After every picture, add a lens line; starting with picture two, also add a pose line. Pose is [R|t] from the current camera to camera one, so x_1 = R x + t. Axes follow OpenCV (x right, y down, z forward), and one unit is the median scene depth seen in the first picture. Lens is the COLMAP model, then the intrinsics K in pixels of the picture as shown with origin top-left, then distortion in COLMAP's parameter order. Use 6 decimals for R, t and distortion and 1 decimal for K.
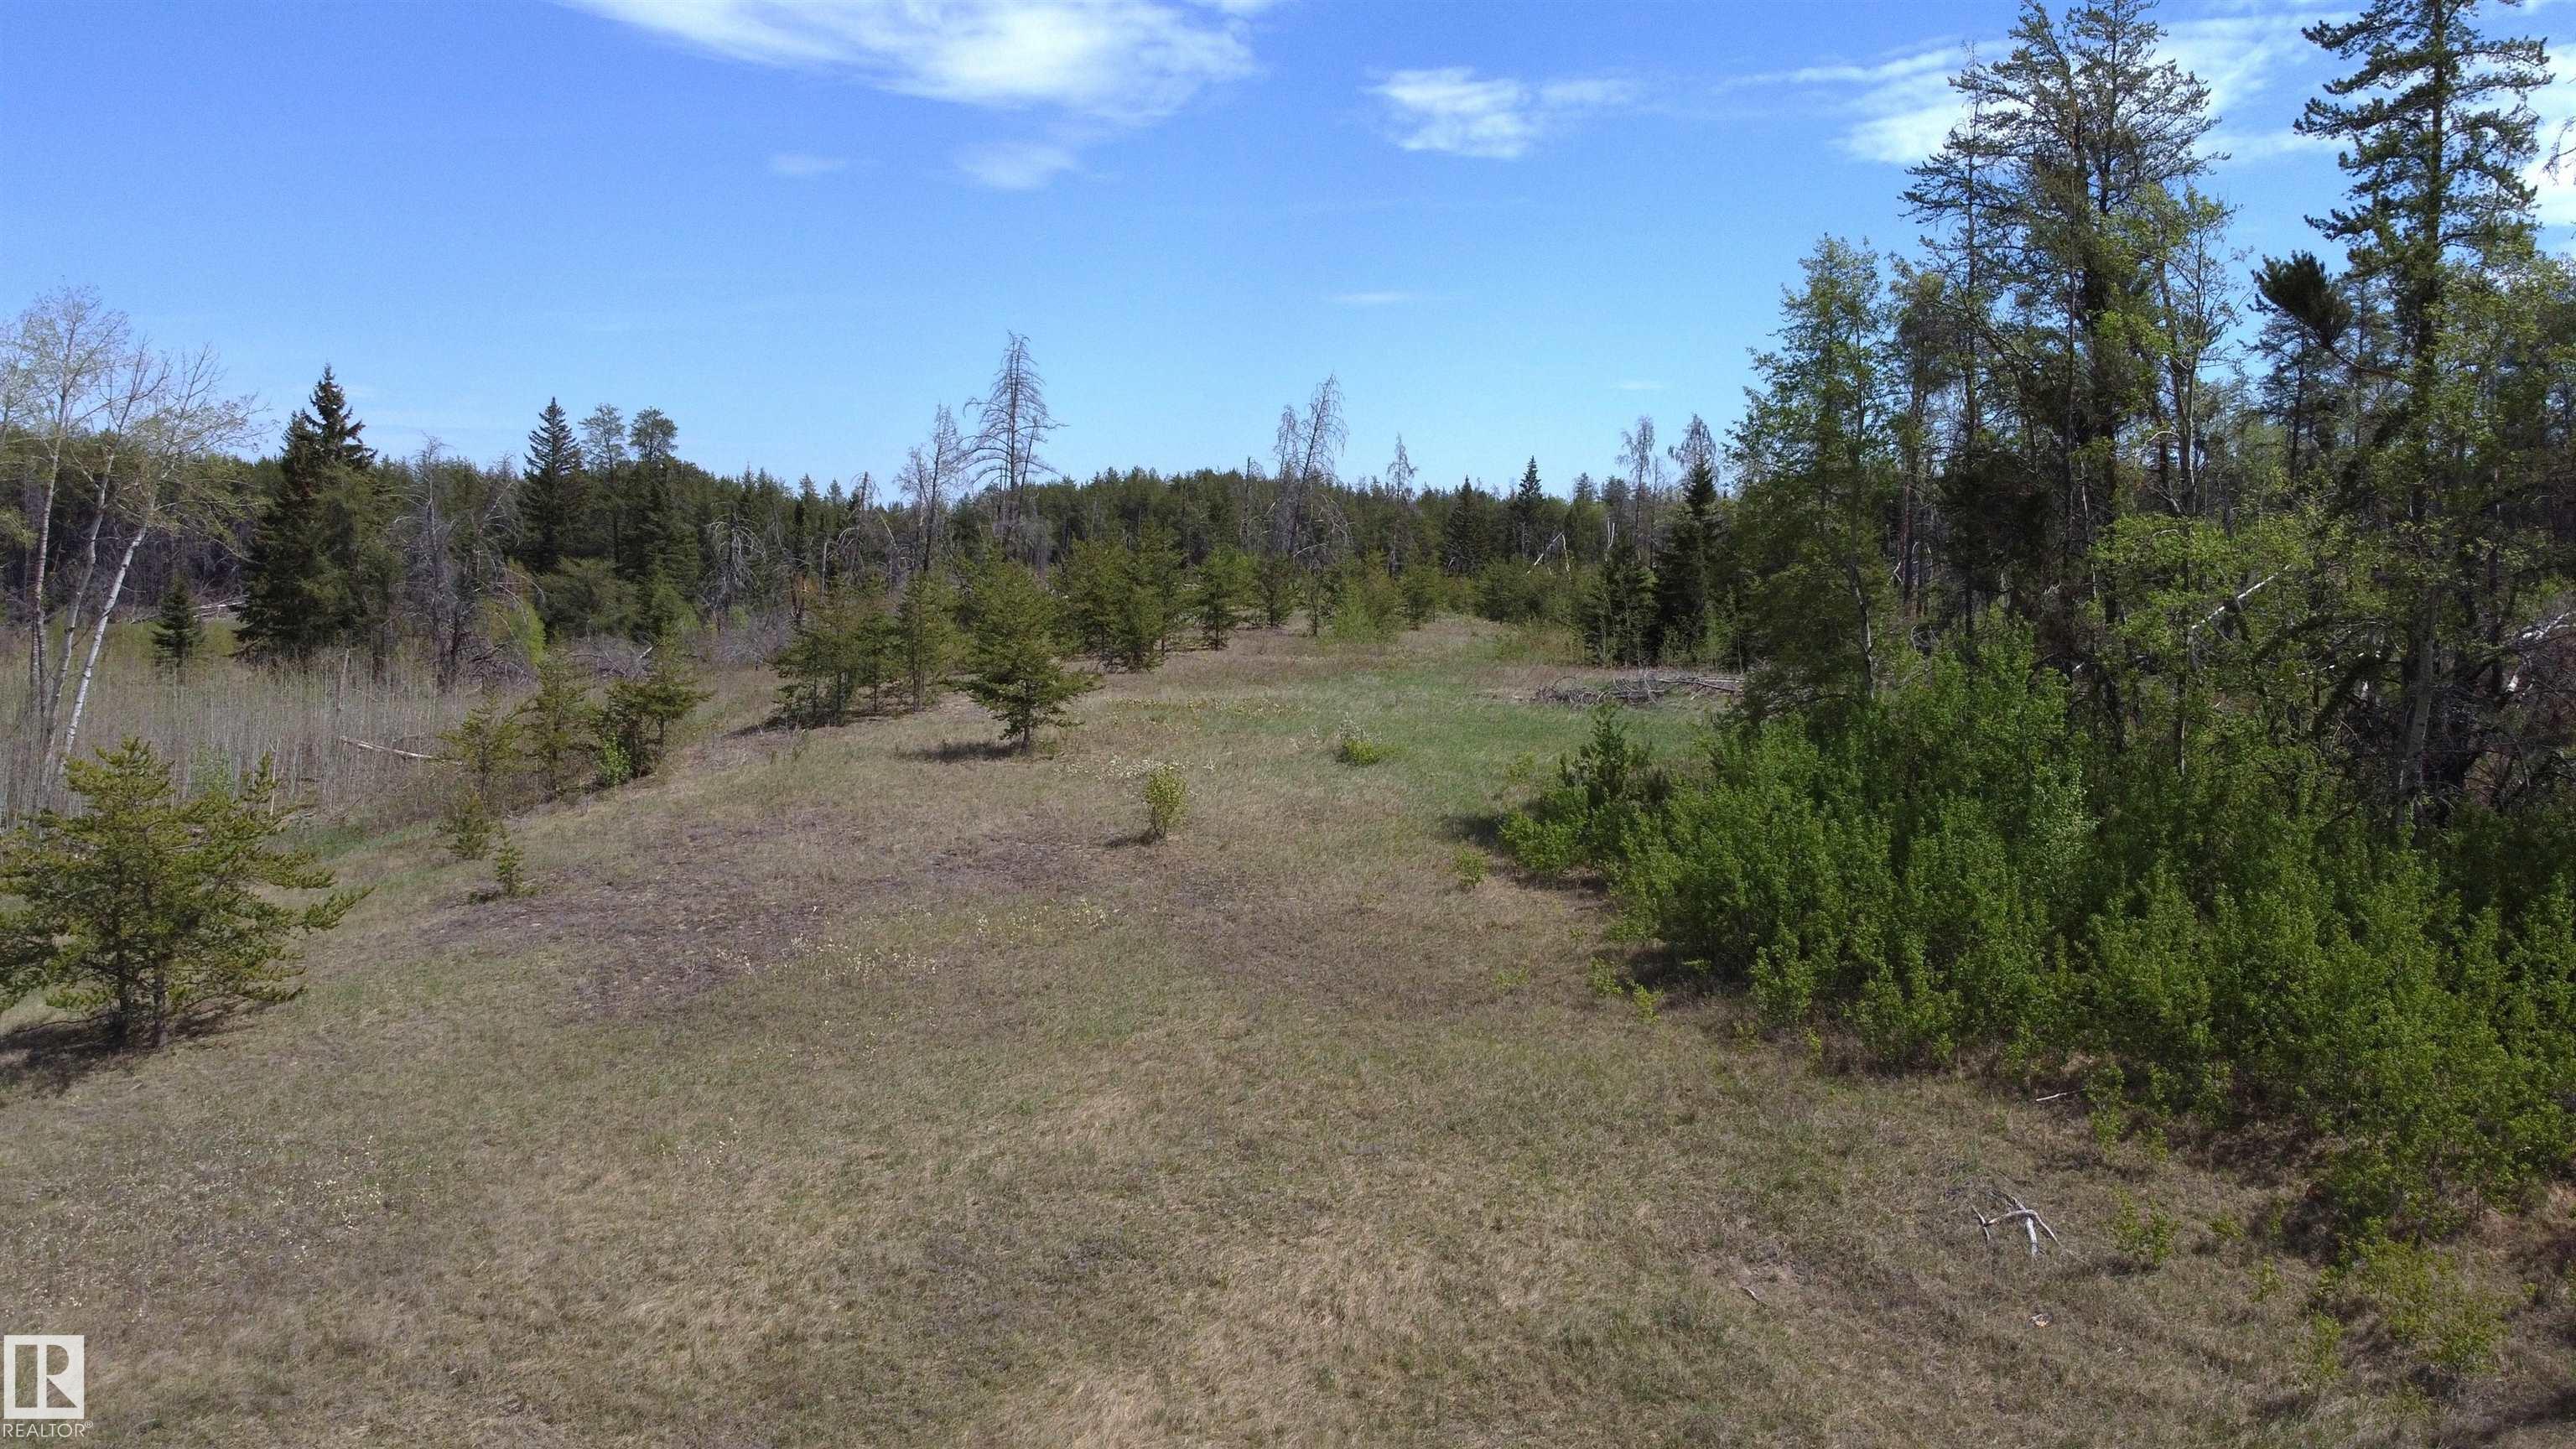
lens RADIAL K [[2086.5, 0, 1284.0], [0, 2086.5, 714.6], [0, 0, 1]] dist [-0.010261, 0.000901]
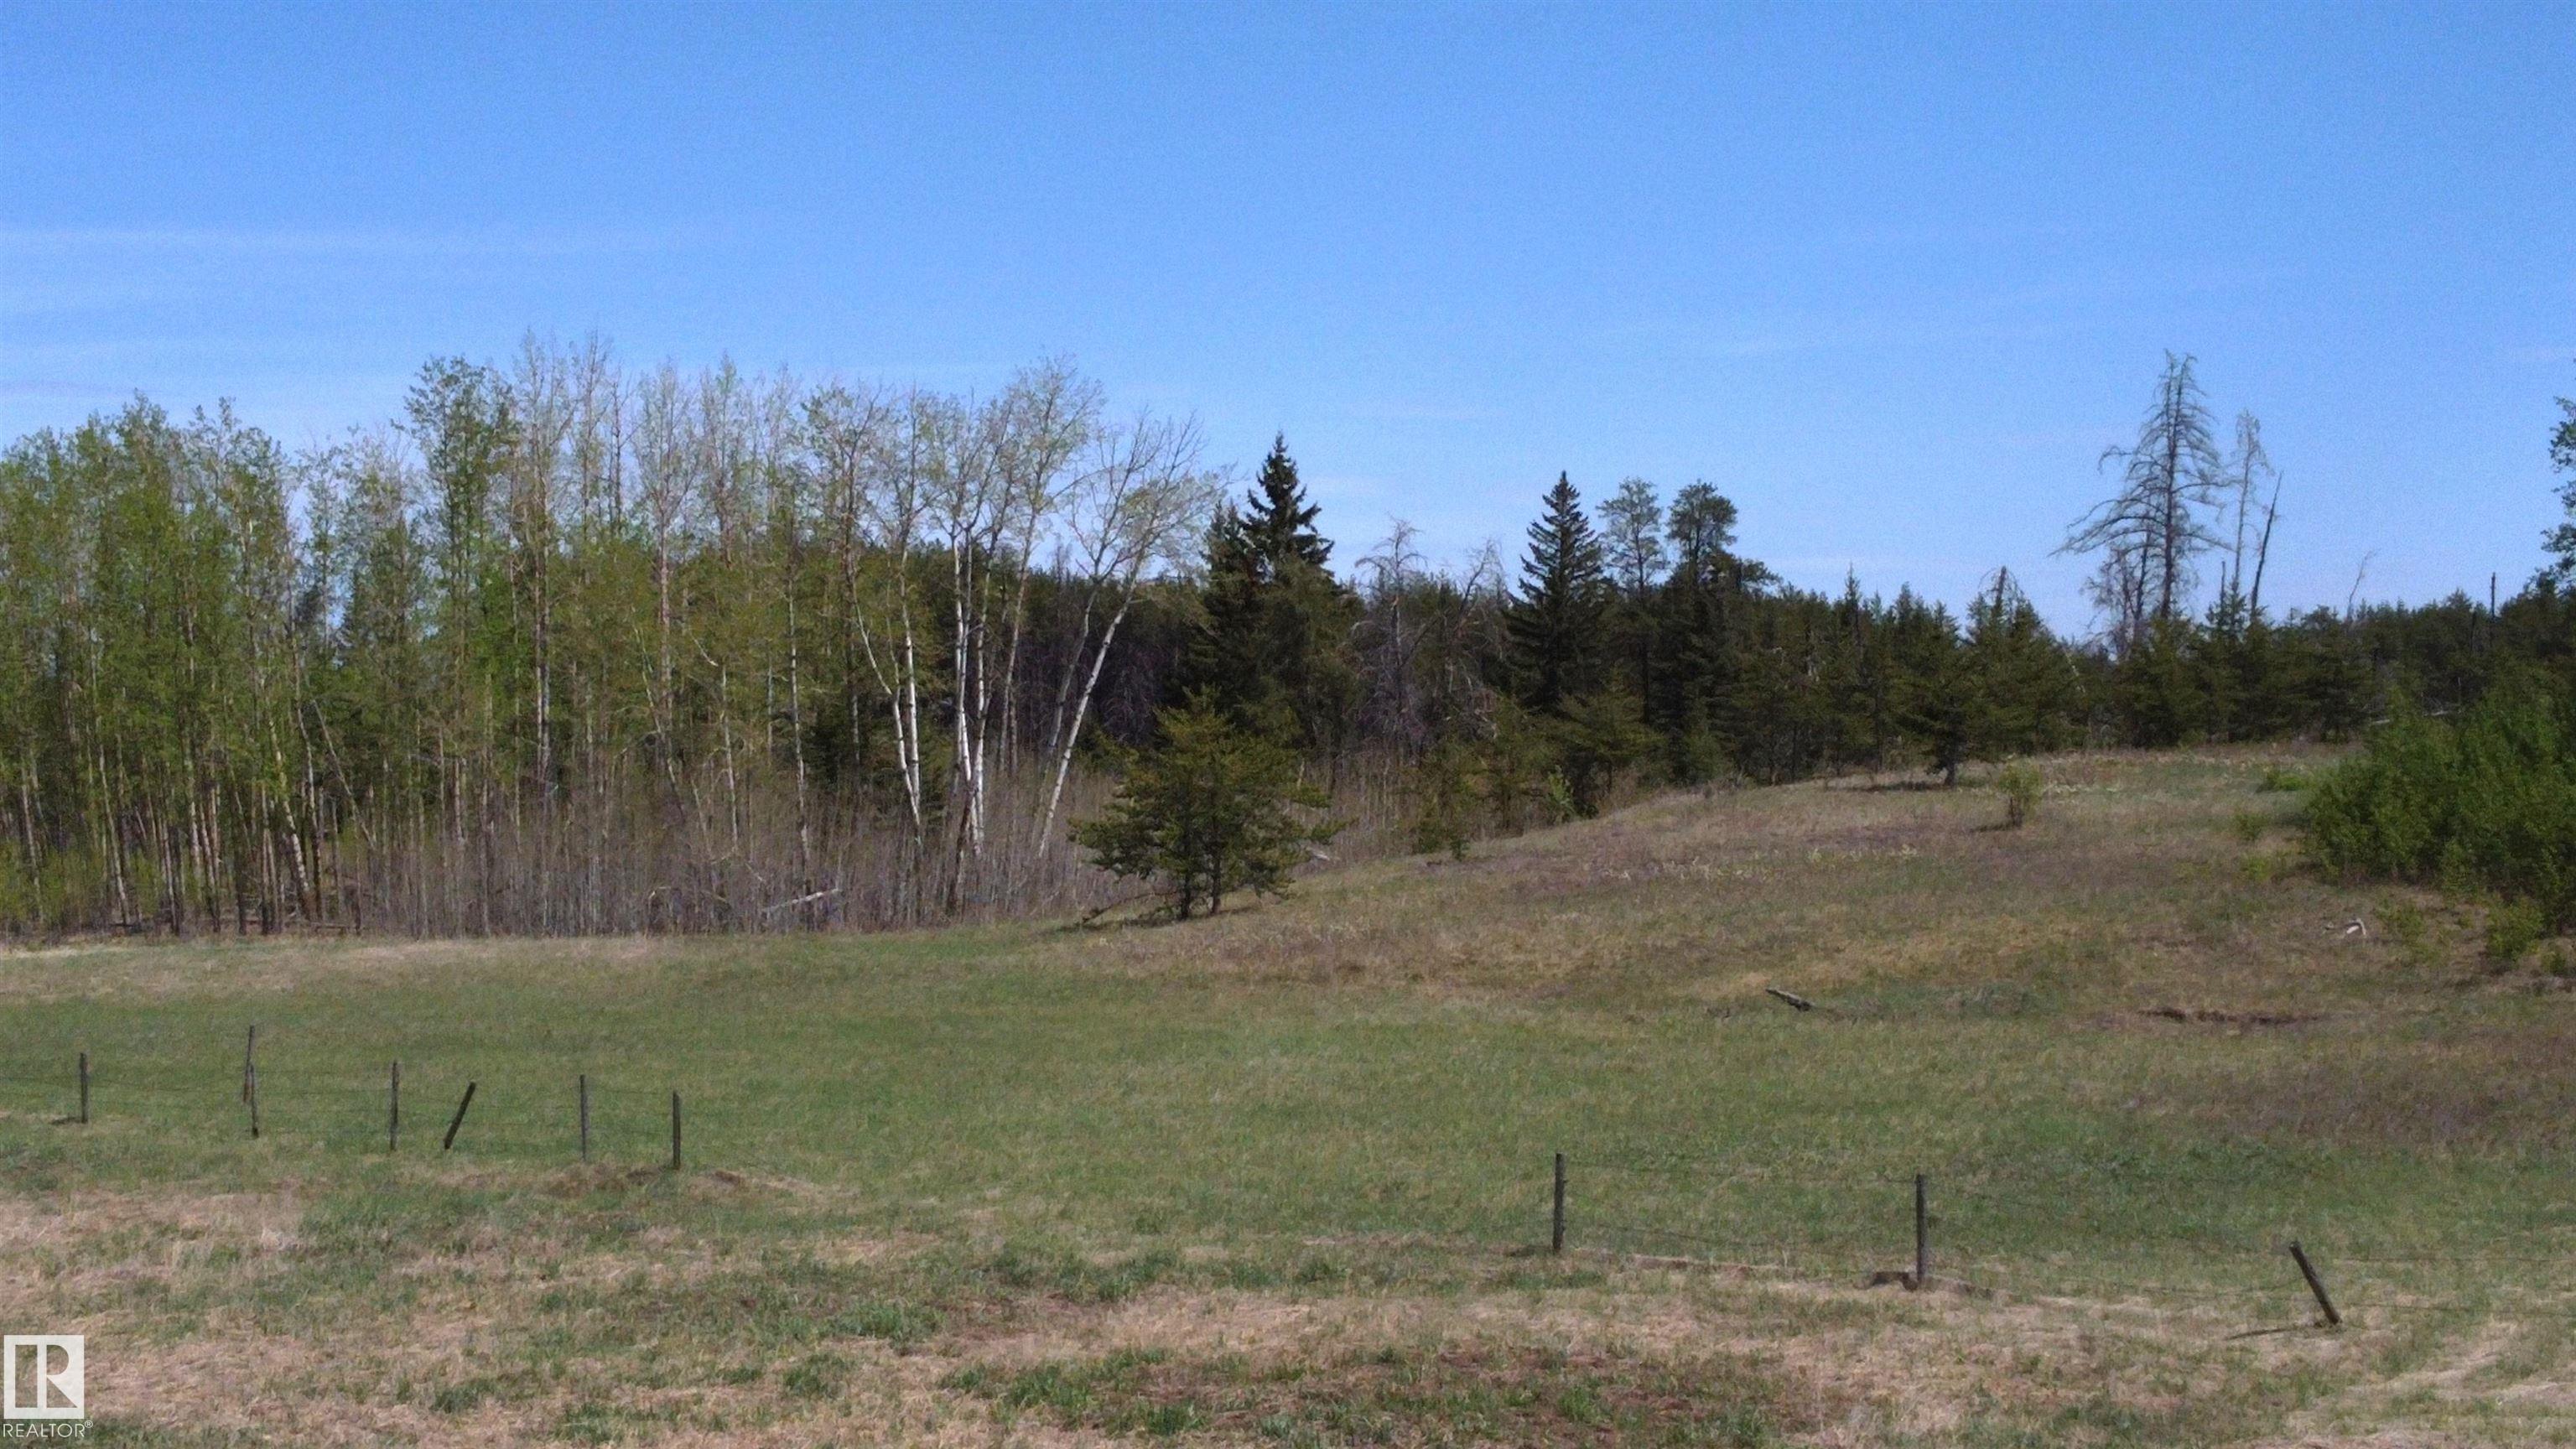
lens RADIAL K [[1988.4, 0, 1291.9], [0, 1988.4, 719.6], [0, 0, 1]] dist [0.003411, -0.008752]
pose [[0.902670, 0.026334, -0.429527, -0.142752], [-0.031254, 0.999502, -0.004403, -0.062567], [0.429197, 0.017399, 0.903043, 0.358455]]
